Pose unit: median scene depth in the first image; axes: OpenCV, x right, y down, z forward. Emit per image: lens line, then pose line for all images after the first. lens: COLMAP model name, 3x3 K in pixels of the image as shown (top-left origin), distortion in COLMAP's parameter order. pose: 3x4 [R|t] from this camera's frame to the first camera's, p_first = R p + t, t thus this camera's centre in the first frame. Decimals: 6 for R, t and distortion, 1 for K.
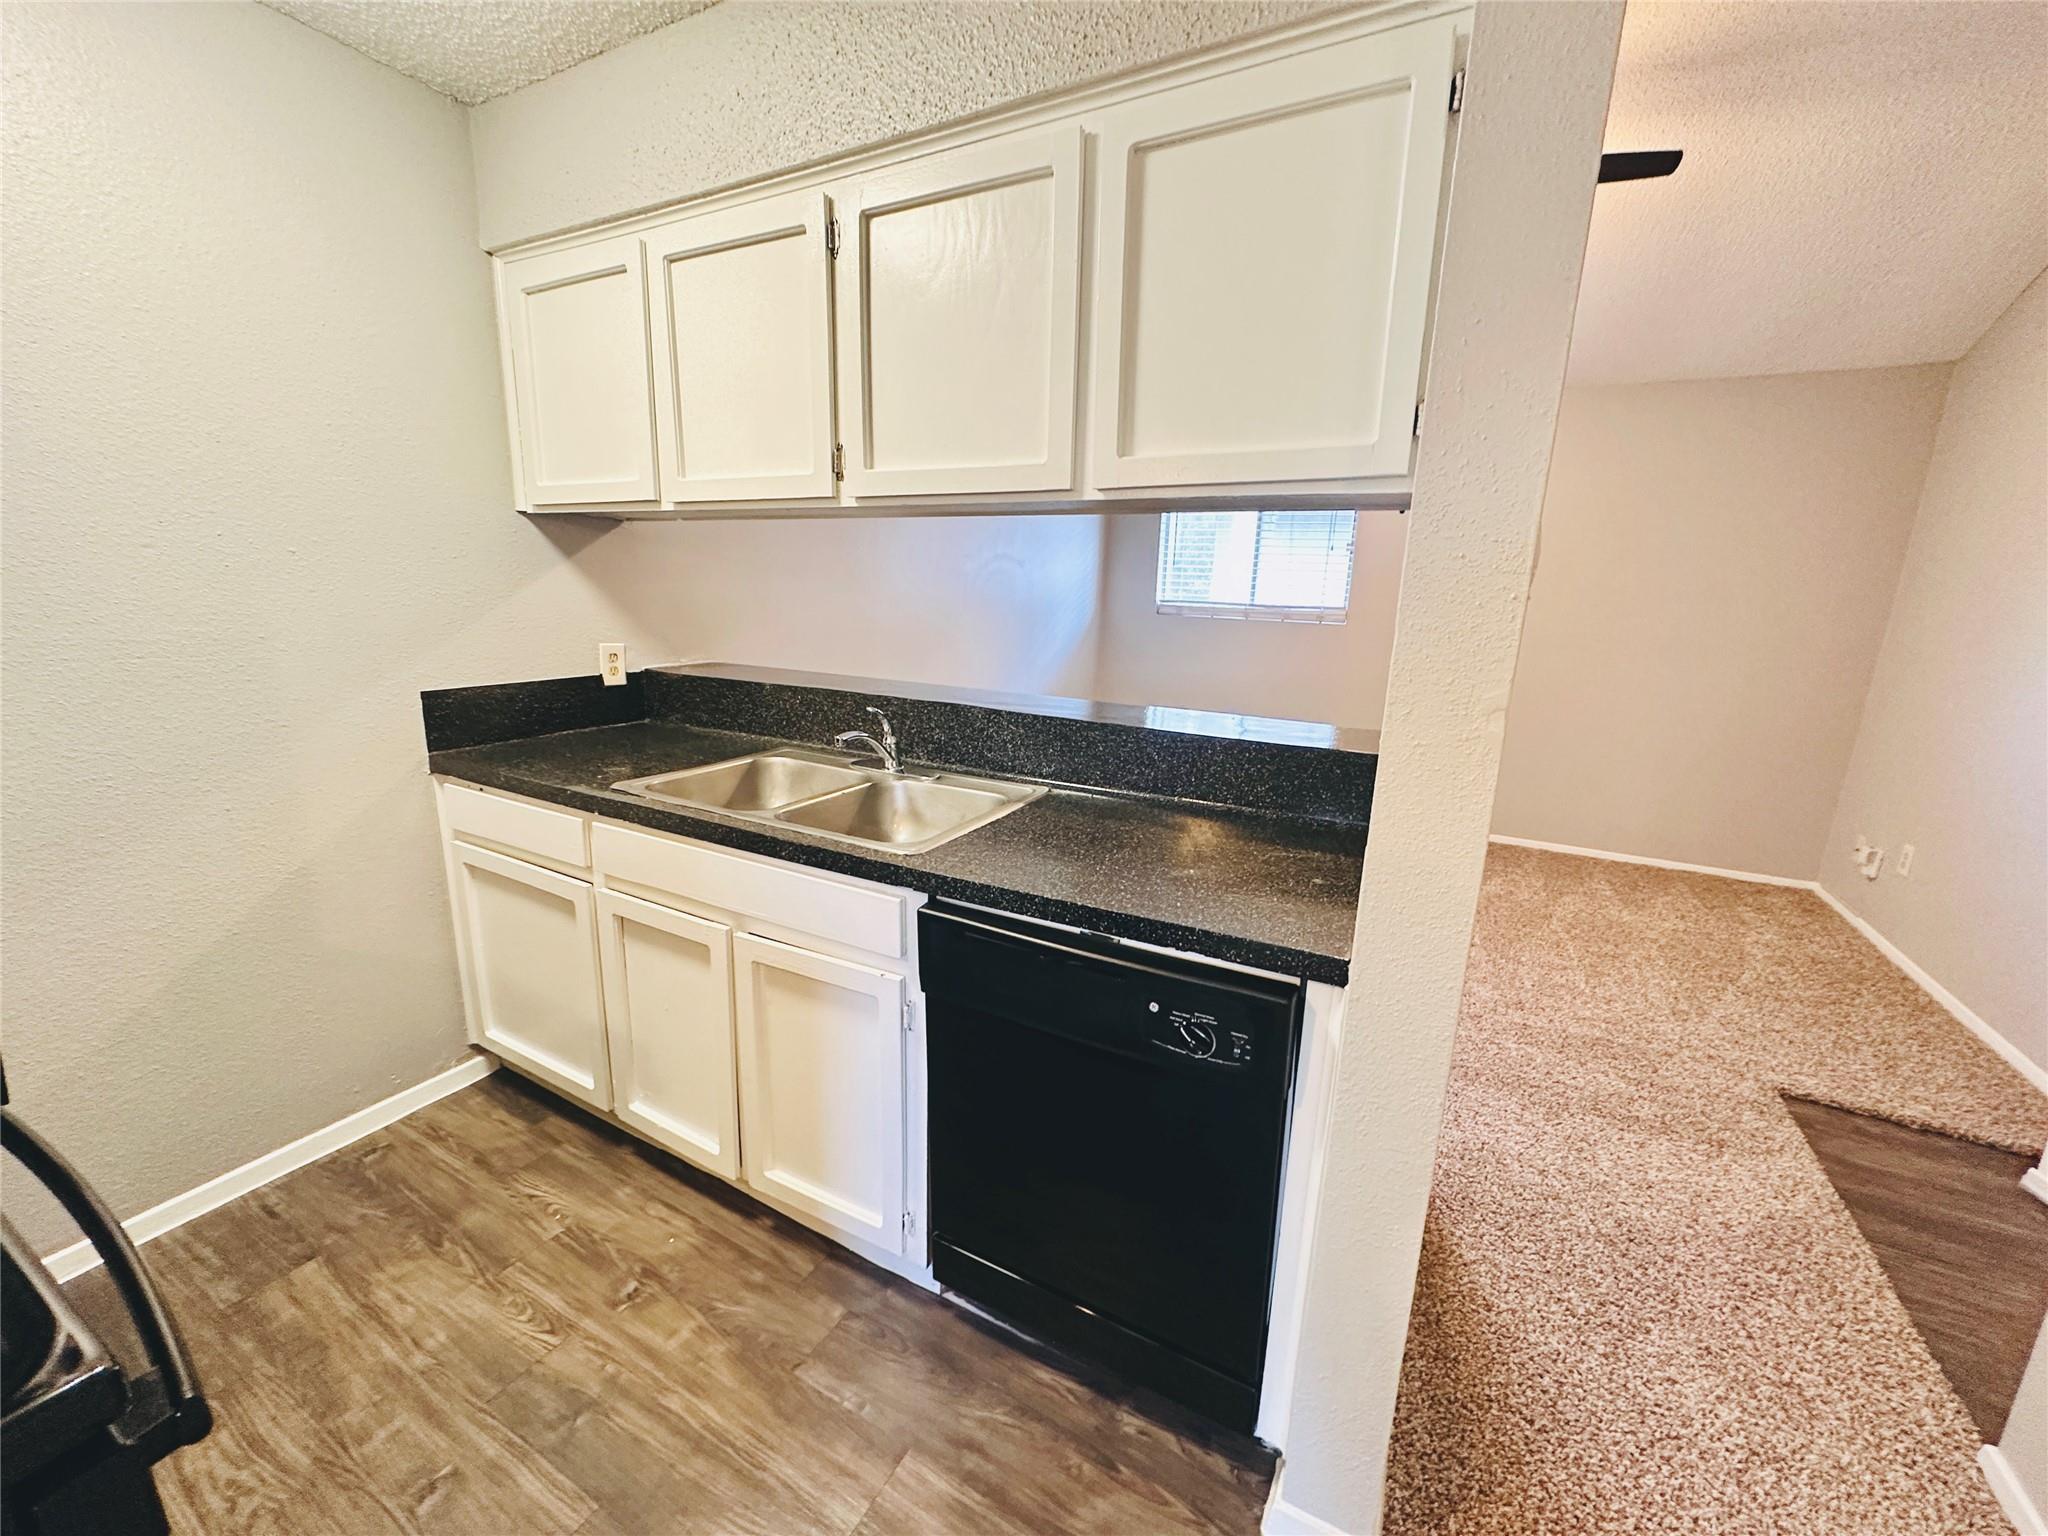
lens RADIAL K [[816.9, 0, 1021.4], [0, 816.9, 762.8], [0, 0, 1]] dist [-0.001115, 0.000737]
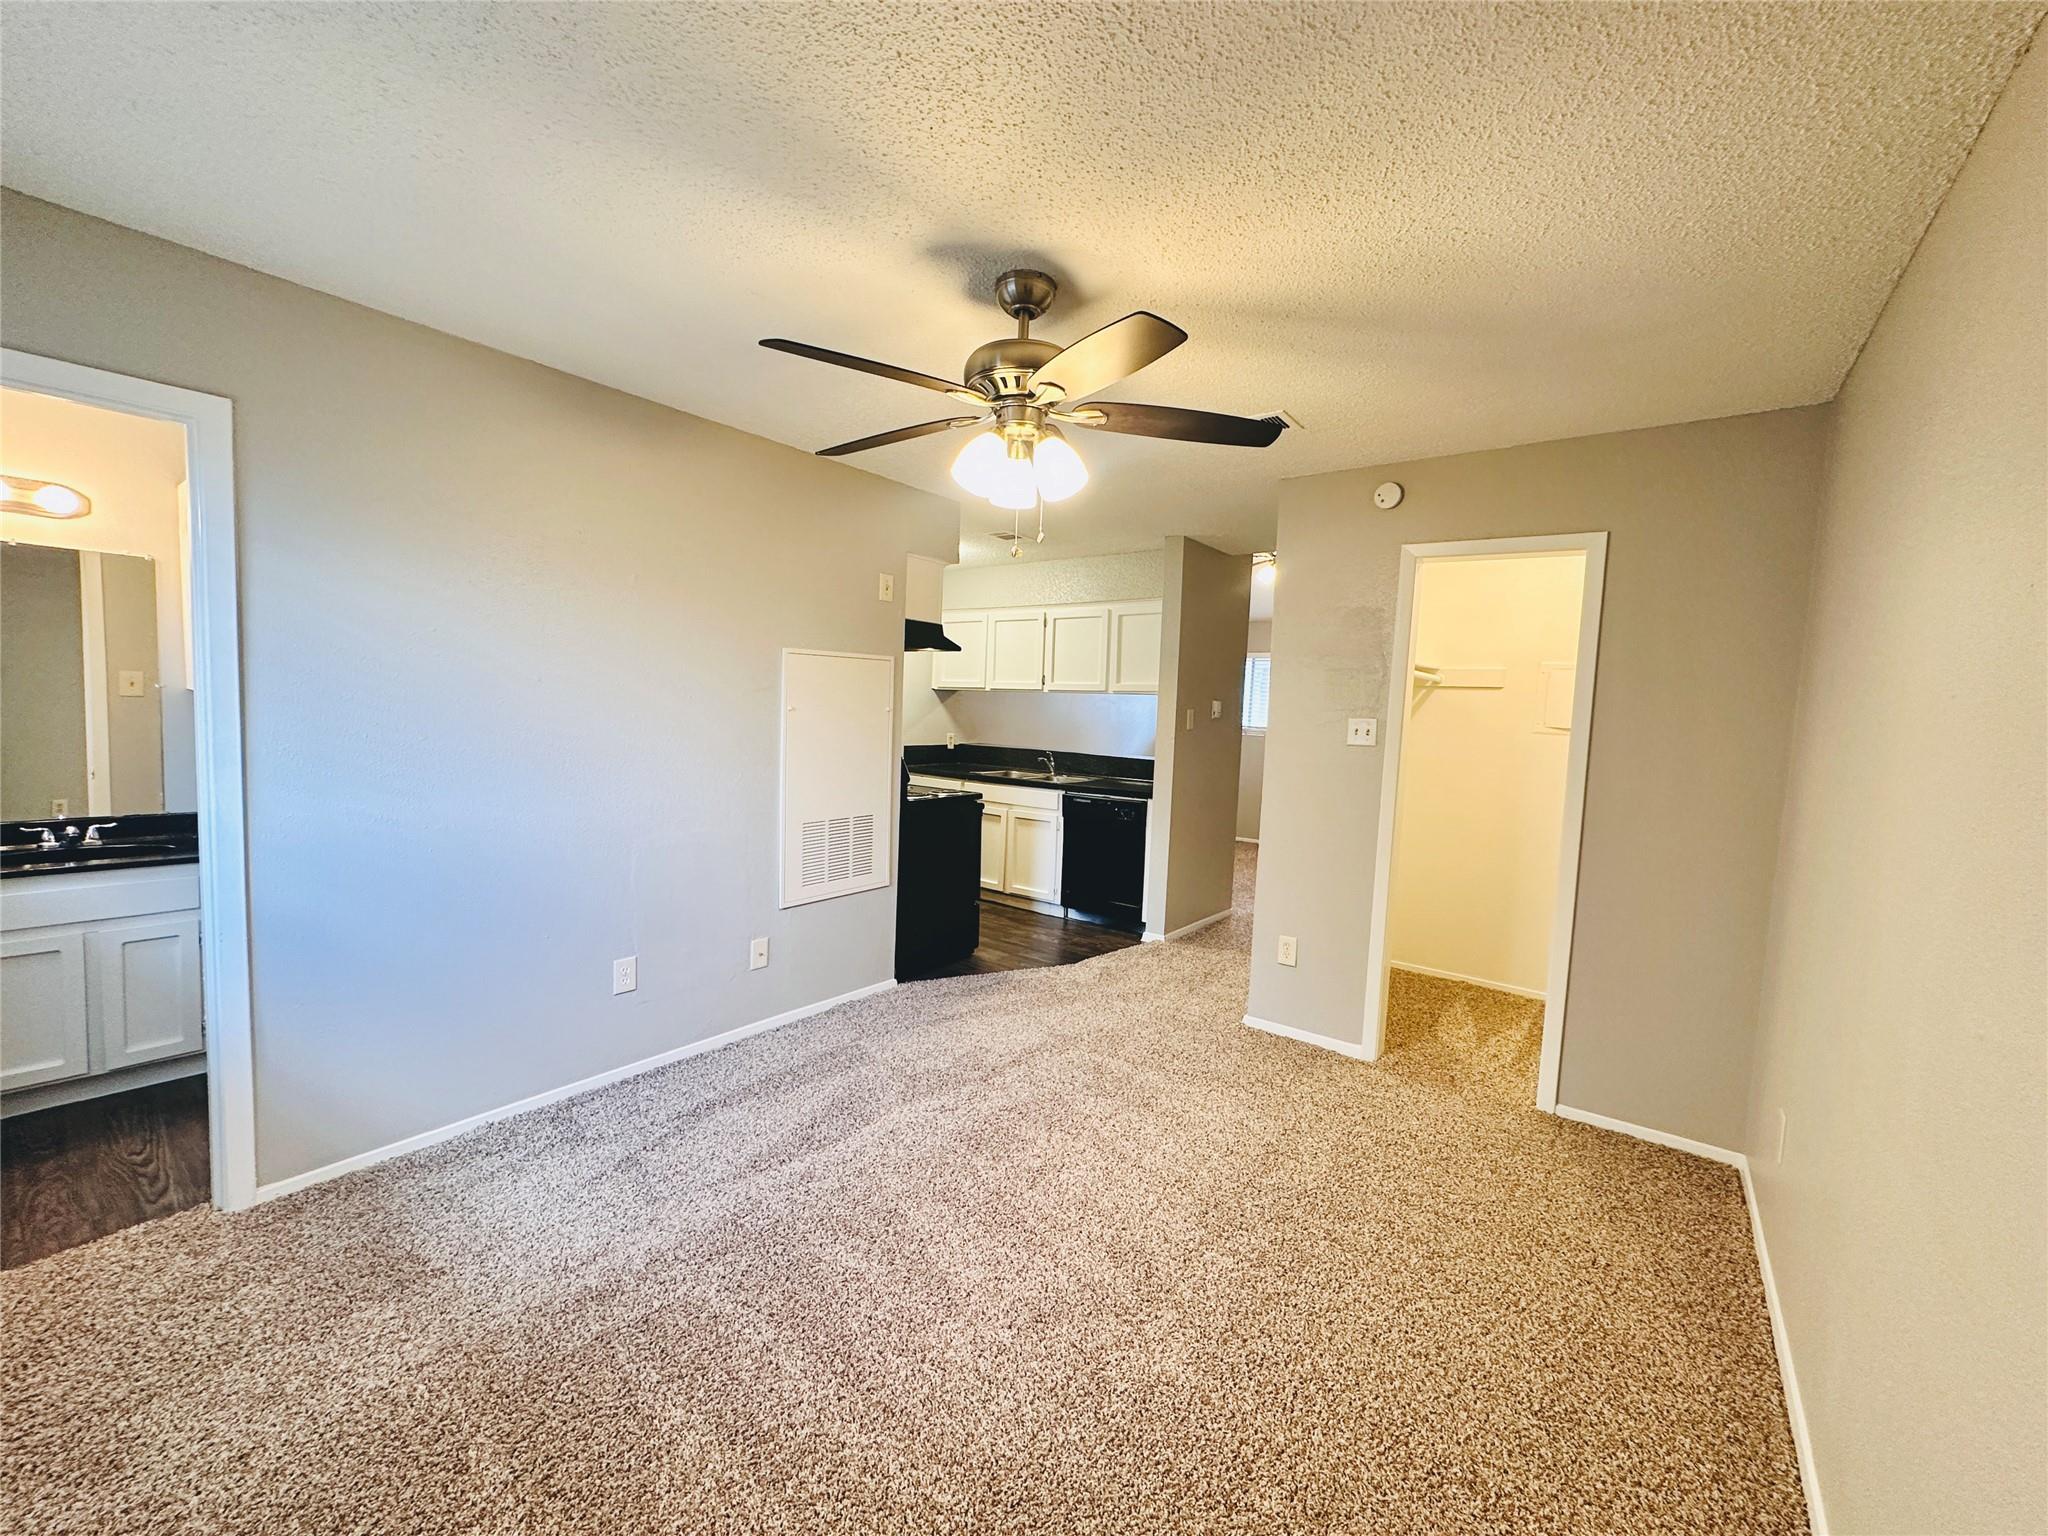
lens RADIAL K [[816.9, 0, 1025.5], [0, 816.9, 757.1], [0, 0, 1]] dist [-0.001115, 0.000737]
pose [[0.988063, 0.020621, -0.152666, 0.255578], [-0.044647, 0.986800, -0.155670, 0.536143], [0.147441, 0.160627, 0.975941, -2.508998]]
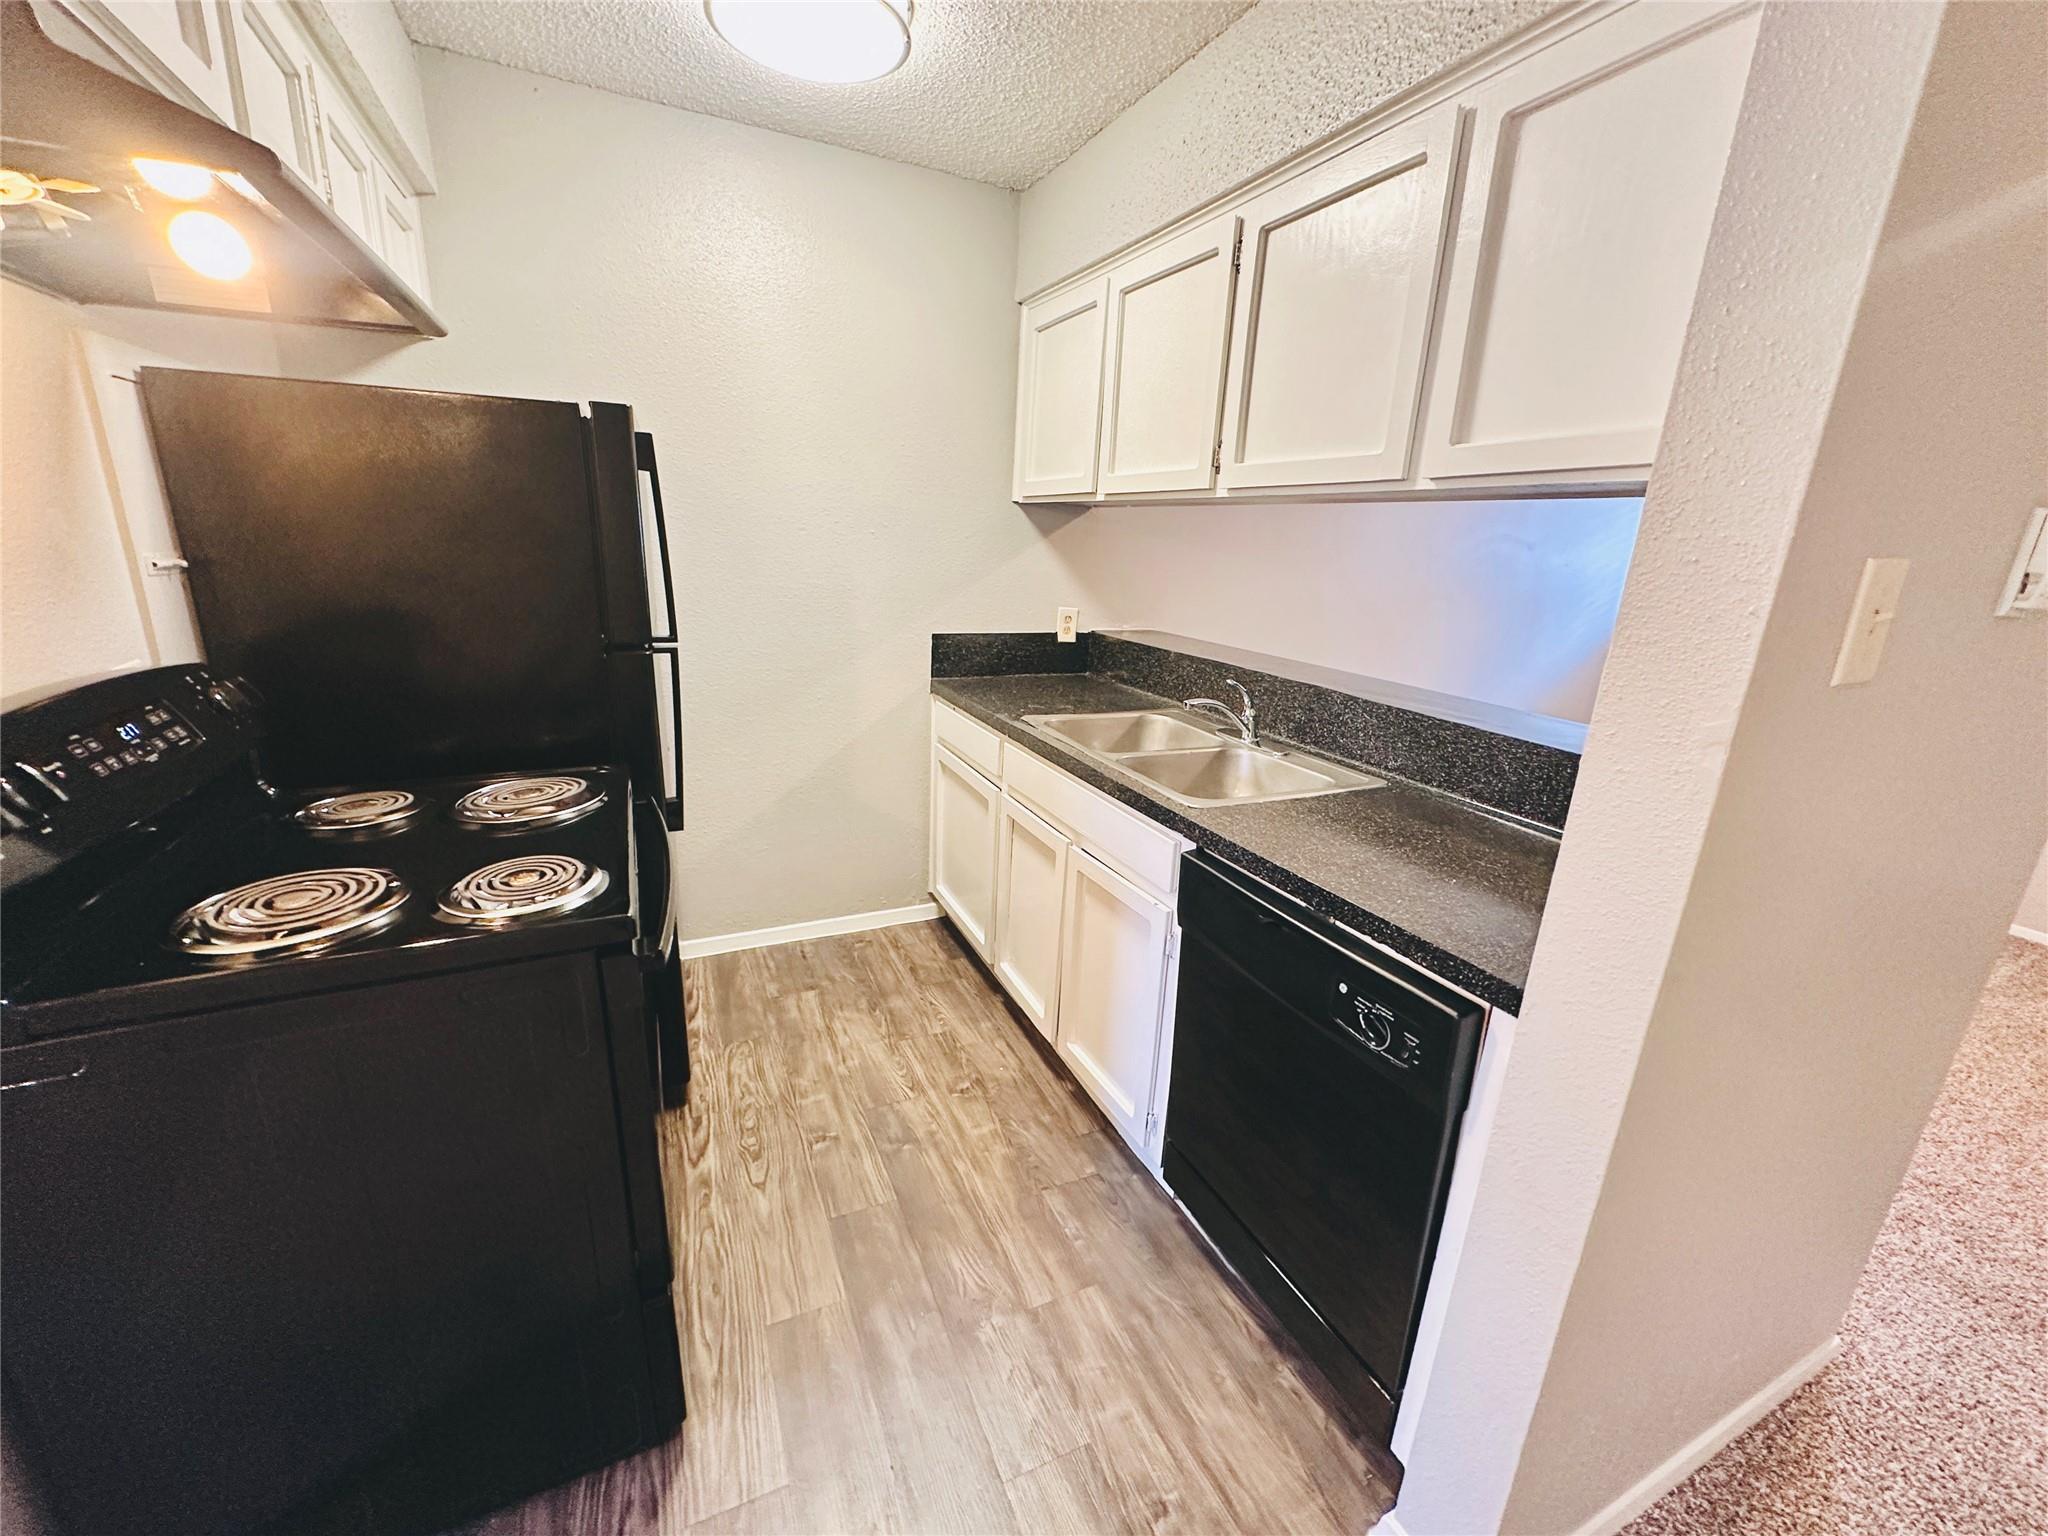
lens RADIAL K [[816.9, 0, 1022.5], [0, 816.9, 762.1], [0, 0, 1]] dist [-0.001115, 0.000737]
pose [[0.805963, 0.167961, -0.567638, 0.277436], [-0.152248, 0.985460, 0.075421, 0.000651], [0.572053, 0.025635, 0.819816, -0.065128]]
